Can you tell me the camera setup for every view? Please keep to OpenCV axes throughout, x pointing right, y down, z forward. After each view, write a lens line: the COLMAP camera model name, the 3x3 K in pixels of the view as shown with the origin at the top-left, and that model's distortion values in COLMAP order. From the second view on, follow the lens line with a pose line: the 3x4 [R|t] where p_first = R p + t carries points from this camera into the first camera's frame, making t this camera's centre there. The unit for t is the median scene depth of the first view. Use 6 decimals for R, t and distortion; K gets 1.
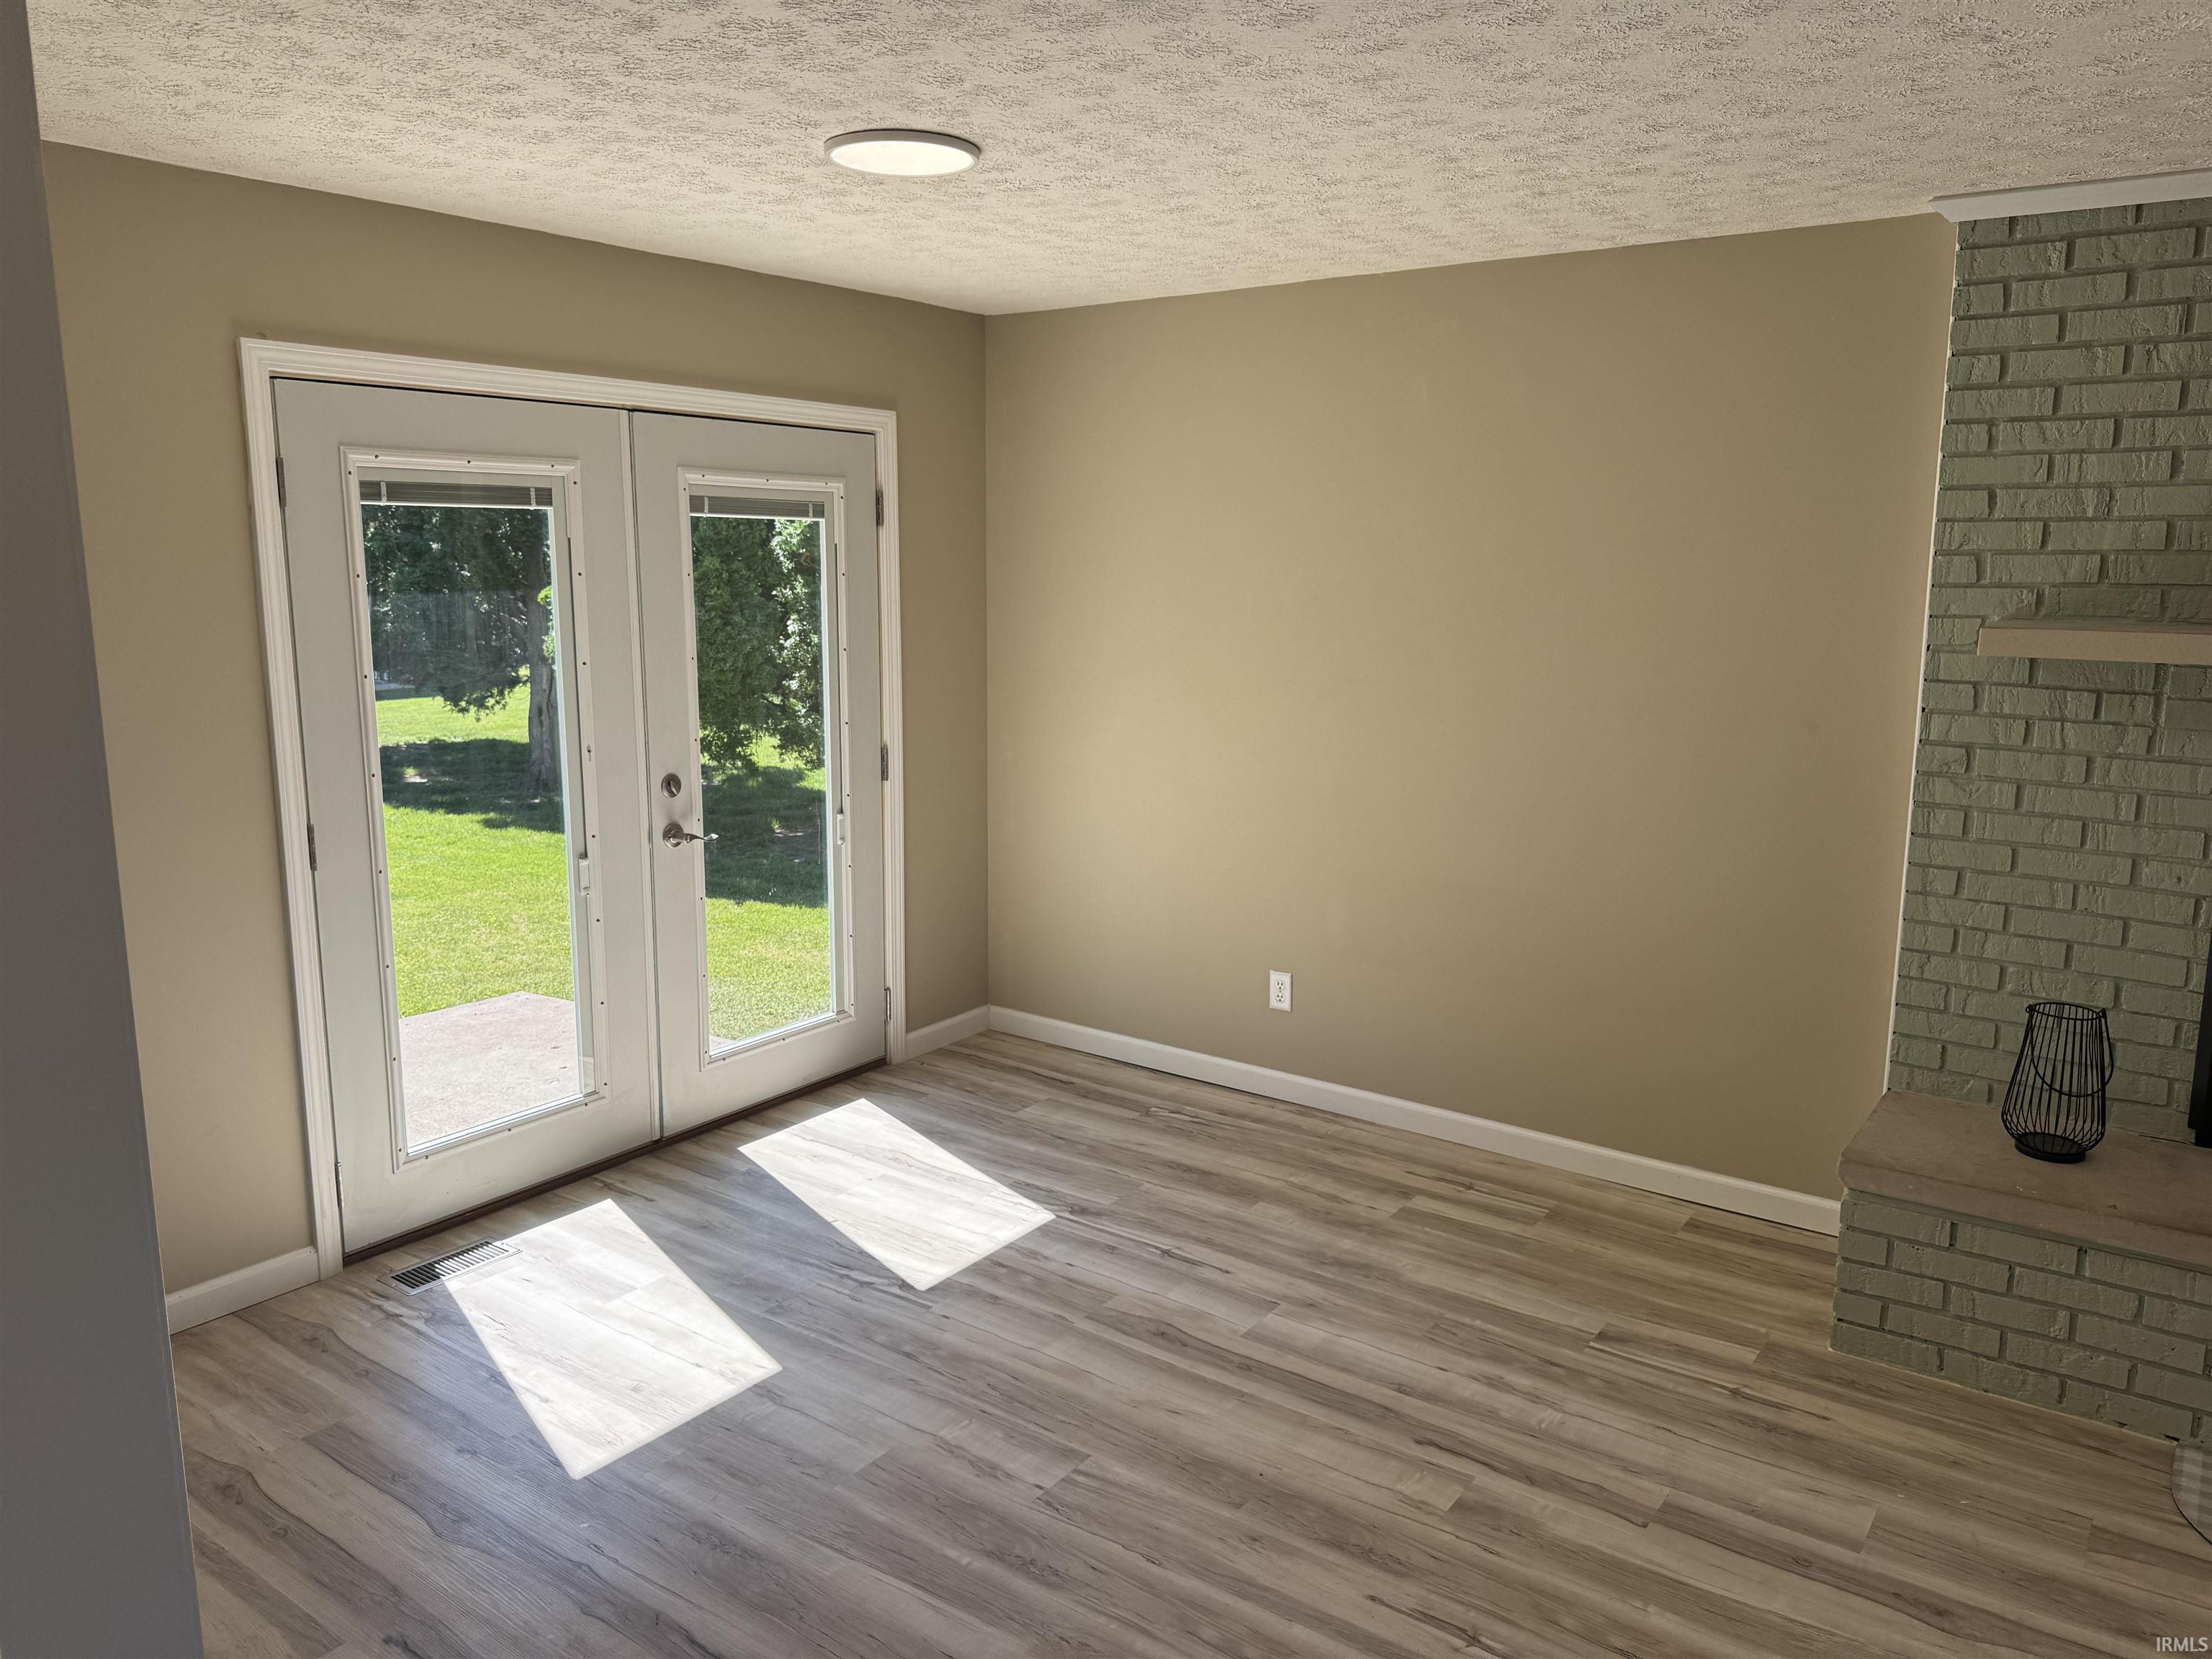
lens RADIAL K [[1564.3, 0, 1105.4], [0, 1564.3, 825.4], [0, 0, 1]] dist [0.021438, -0.031612]
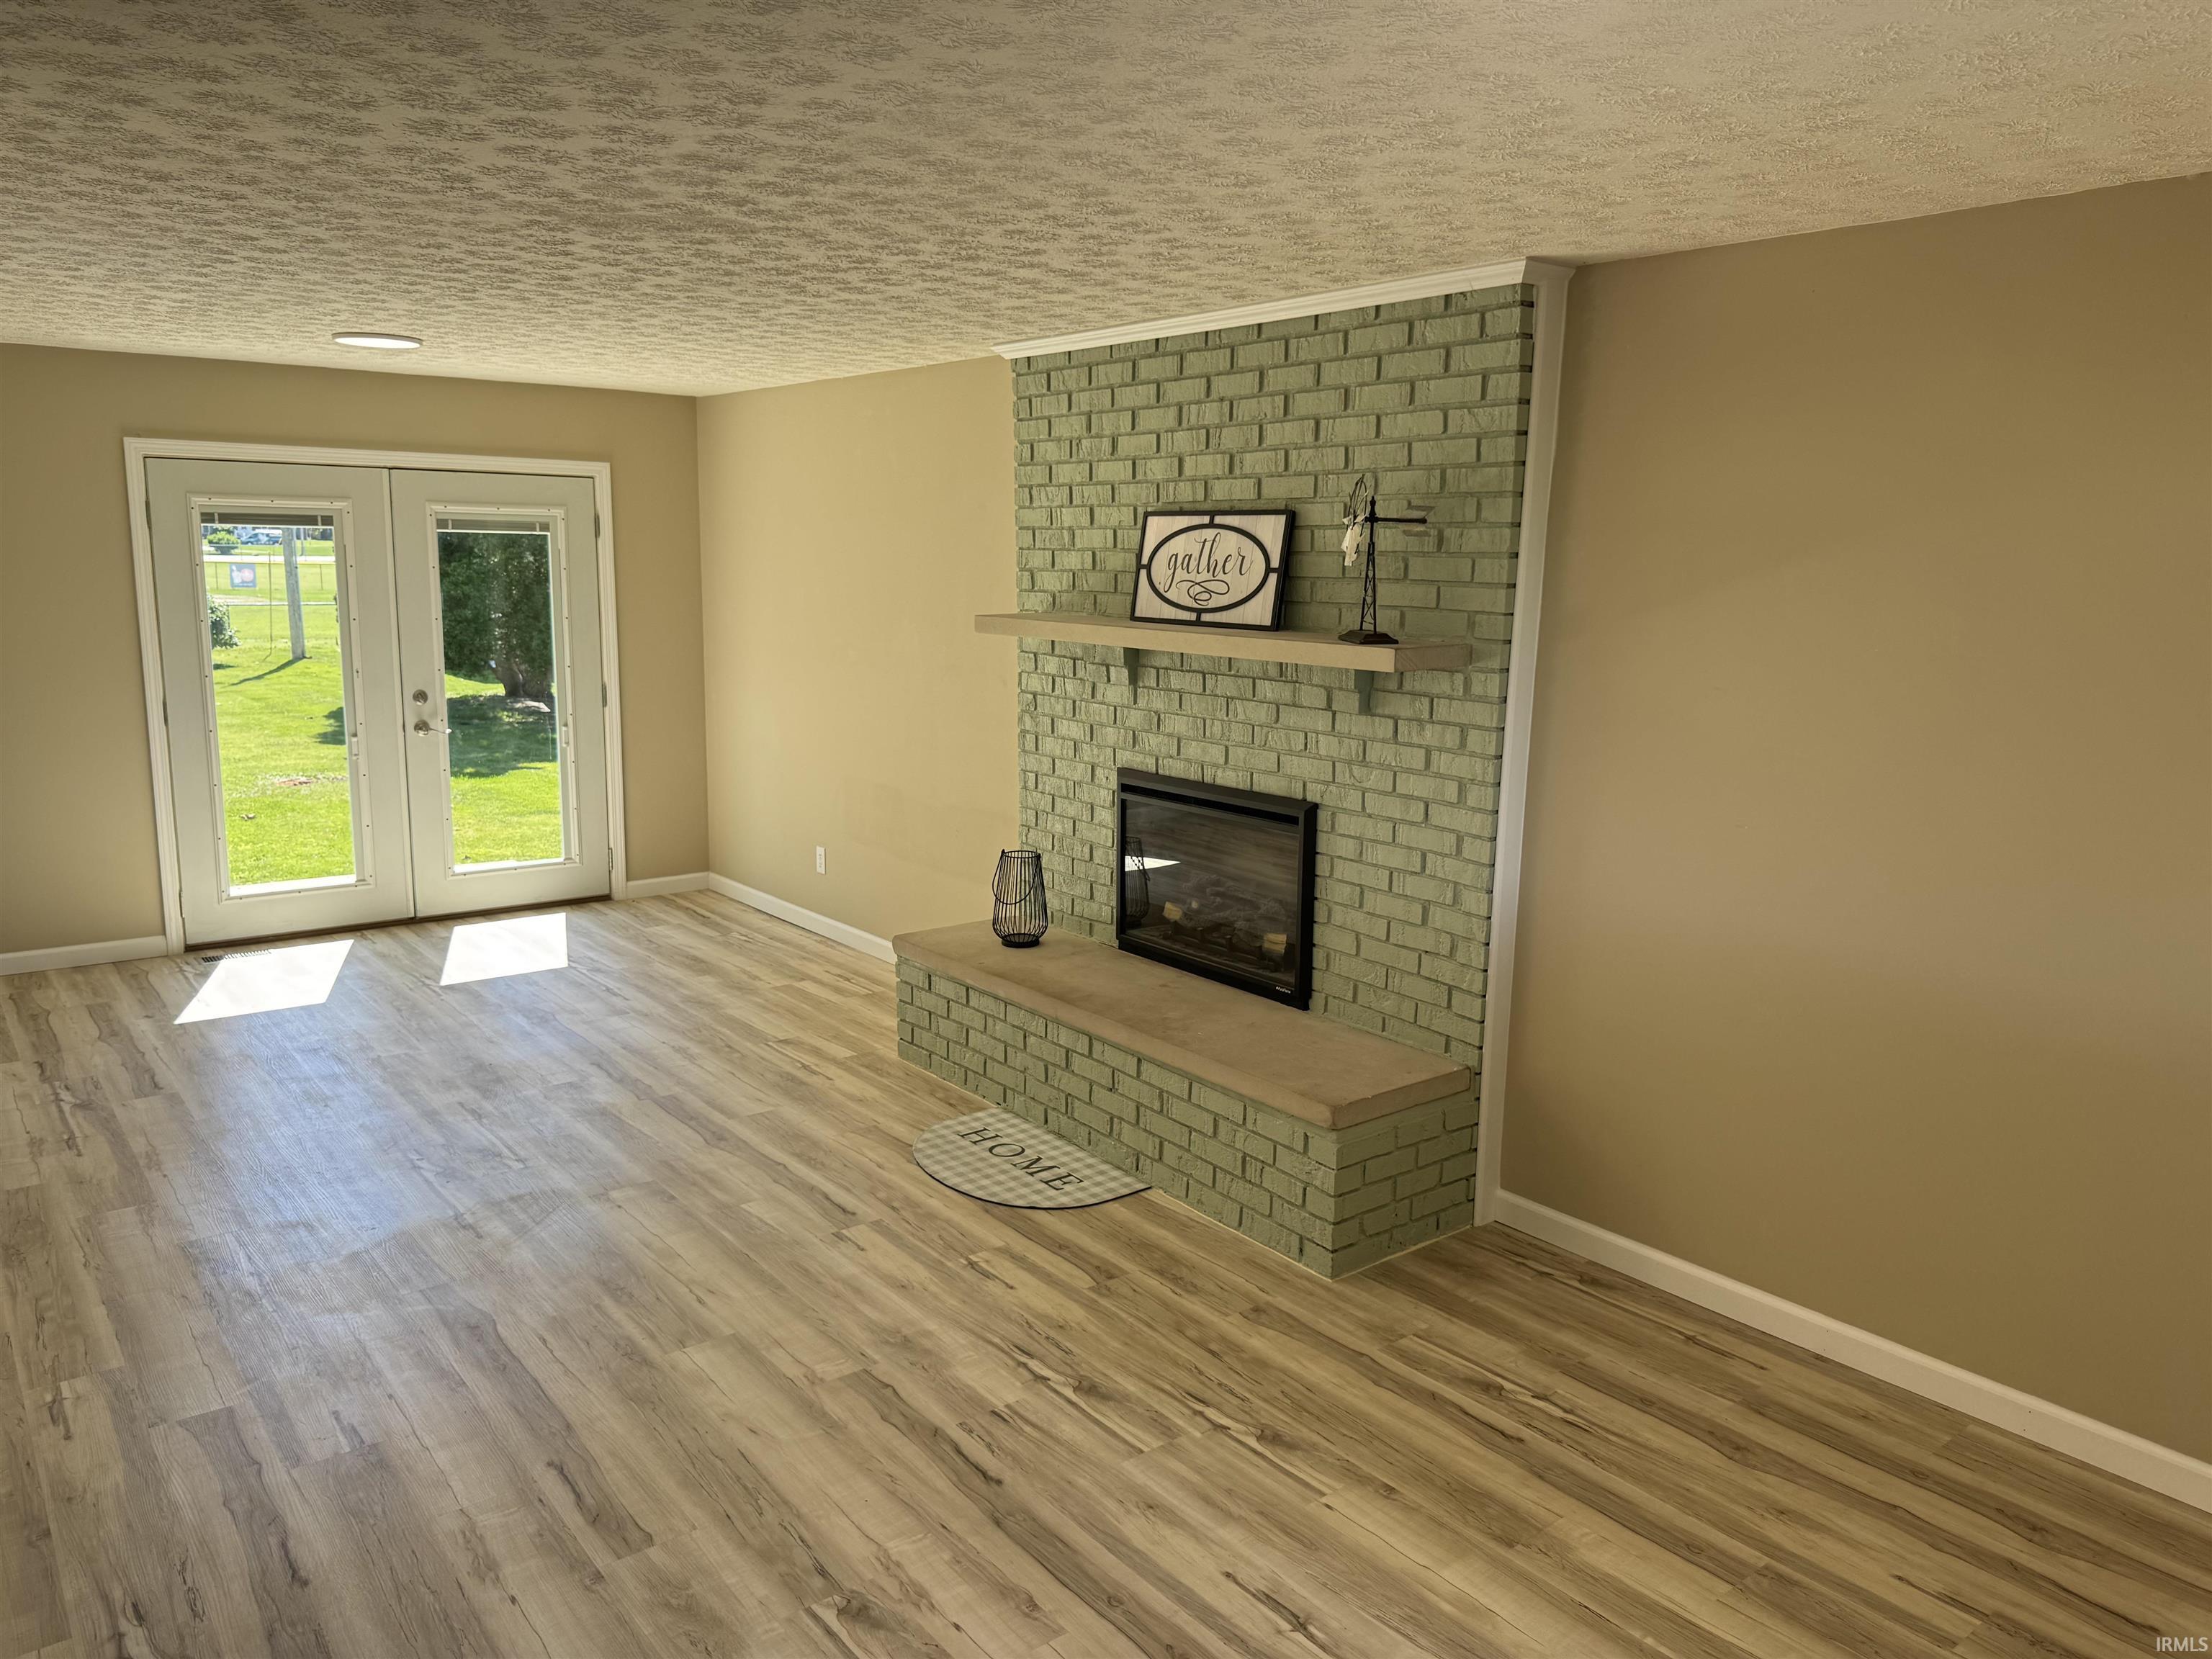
lens RADIAL K [[1564.3, 0, 1041.2], [0, 1564.3, 804.1], [0, 0, 1]] dist [0.021438, -0.031612]
pose [[0.953661, 0.045732, -0.297389, 0.887389], [-0.053752, 0.998376, -0.018844, 0.087711], [0.296044, 0.033956, 0.954571, -0.383696]]
